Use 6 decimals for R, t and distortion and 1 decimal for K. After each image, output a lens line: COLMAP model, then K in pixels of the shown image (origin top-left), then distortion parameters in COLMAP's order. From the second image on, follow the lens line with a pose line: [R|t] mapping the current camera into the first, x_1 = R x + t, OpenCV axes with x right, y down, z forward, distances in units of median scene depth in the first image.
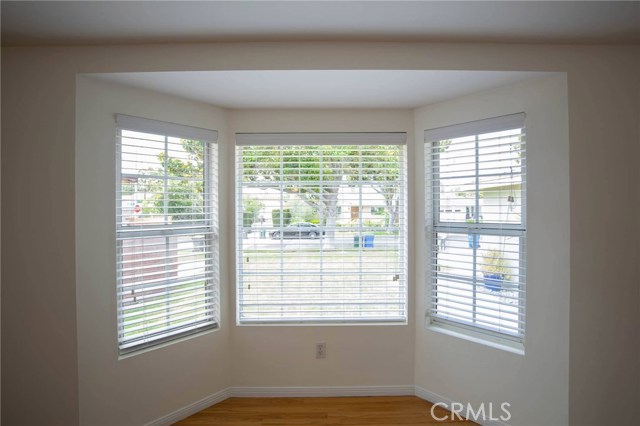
lens RADIAL K [[285.1, 0, 320.7], [0, 285.1, 211.5], [0, 0, 1]] dist [-0.035899, 0.005808]
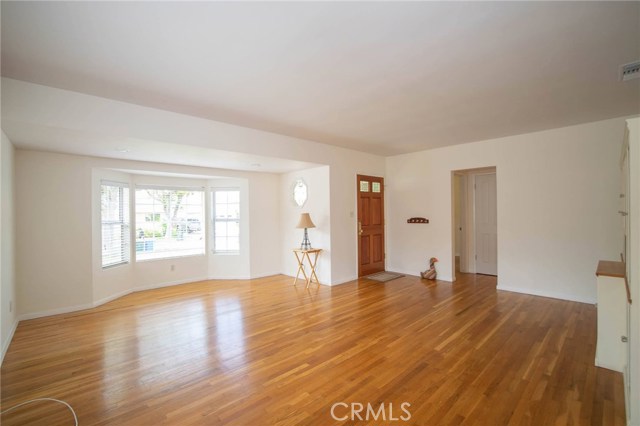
lens RADIAL K [[285.1, 0, 320.7], [0, 285.1, 211.5], [0, 0, 1]] dist [-0.035899, 0.005808]
pose [[0.731809, -0.000354, 0.681509, -0.783377], [0.014278, 0.999788, -0.014812, 0.027014], [-0.681360, 0.020571, 0.731659, -1.877756]]
